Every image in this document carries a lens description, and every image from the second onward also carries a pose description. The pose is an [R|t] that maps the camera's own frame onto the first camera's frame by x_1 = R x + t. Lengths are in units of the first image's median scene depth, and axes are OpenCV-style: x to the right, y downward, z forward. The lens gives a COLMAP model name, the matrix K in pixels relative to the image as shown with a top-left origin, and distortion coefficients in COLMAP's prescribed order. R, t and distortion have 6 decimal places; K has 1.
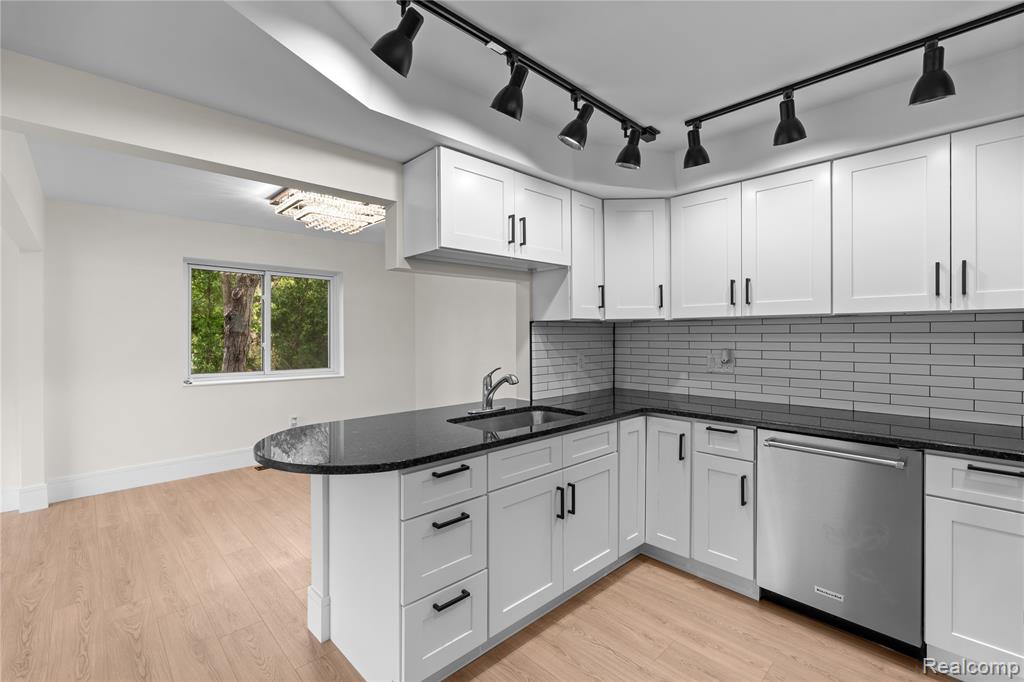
lens RADIAL K [[454.3, 0, 514.4], [0, 454.3, 331.3], [0, 0, 1]] dist [0.000787, 0.000344]
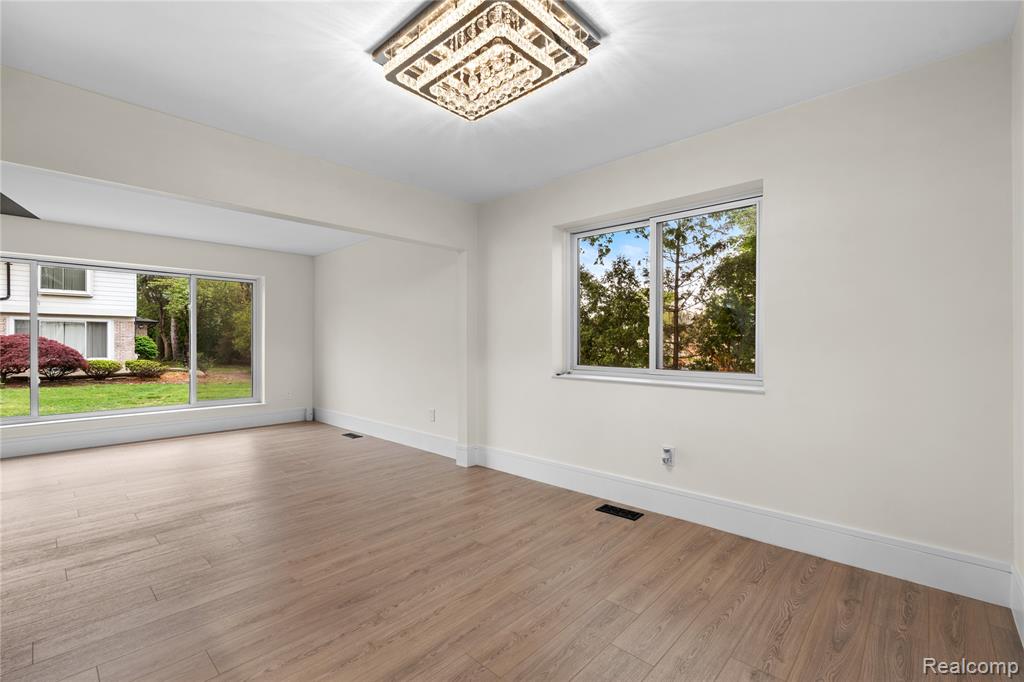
lens RADIAL K [[448.7, 0, 515.7], [0, 448.7, 341.3], [0, 0, 1]] dist [-0.001564, 0.000016]
pose [[0.050378, 0.000002, -0.998730, 0.159094], [0.006941, 0.999976, 0.000352, 0.068574], [0.998706, -0.006950, 0.050377, 1.195781]]
